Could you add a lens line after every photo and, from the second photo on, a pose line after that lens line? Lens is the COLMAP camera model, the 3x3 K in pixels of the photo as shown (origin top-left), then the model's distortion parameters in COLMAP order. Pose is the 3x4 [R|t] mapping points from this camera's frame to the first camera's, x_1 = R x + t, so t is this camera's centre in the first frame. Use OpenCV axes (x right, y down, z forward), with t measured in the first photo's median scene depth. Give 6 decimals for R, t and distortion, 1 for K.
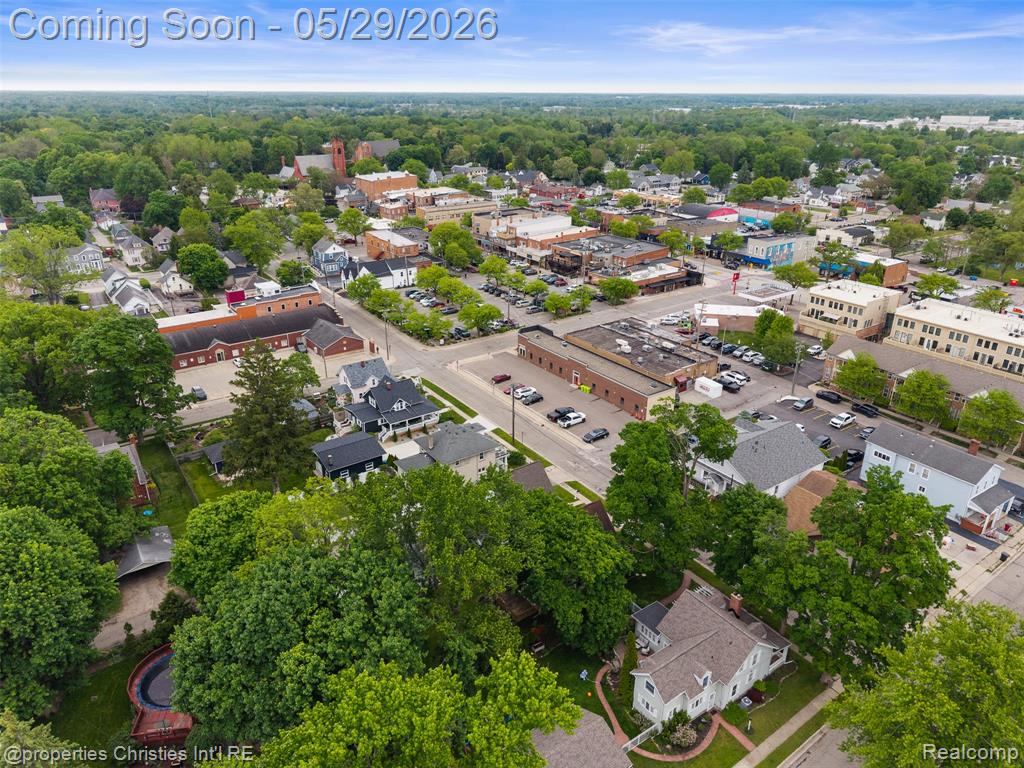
lens RADIAL K [[690.0, 0, 513.6], [0, 690.0, 378.3], [0, 0, 1]] dist [0.011259, 0.000053]
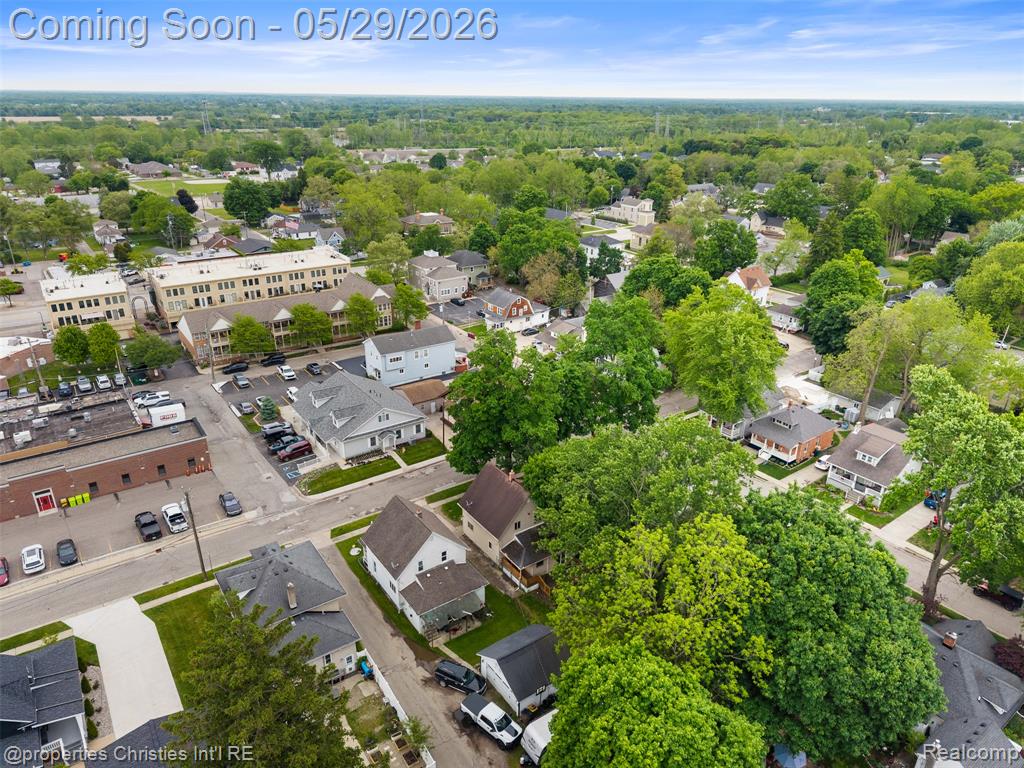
lens RADIAL K [[690.0, 0, 513.6], [0, 690.0, 378.3], [0, 0, 1]] dist [0.011259, 0.000053]
pose [[-0.005368, -0.381847, 0.924210, -0.432660], [0.378553, 0.854664, 0.355312, -0.151302], [-0.925564, 0.351770, 0.139962, 0.477683]]
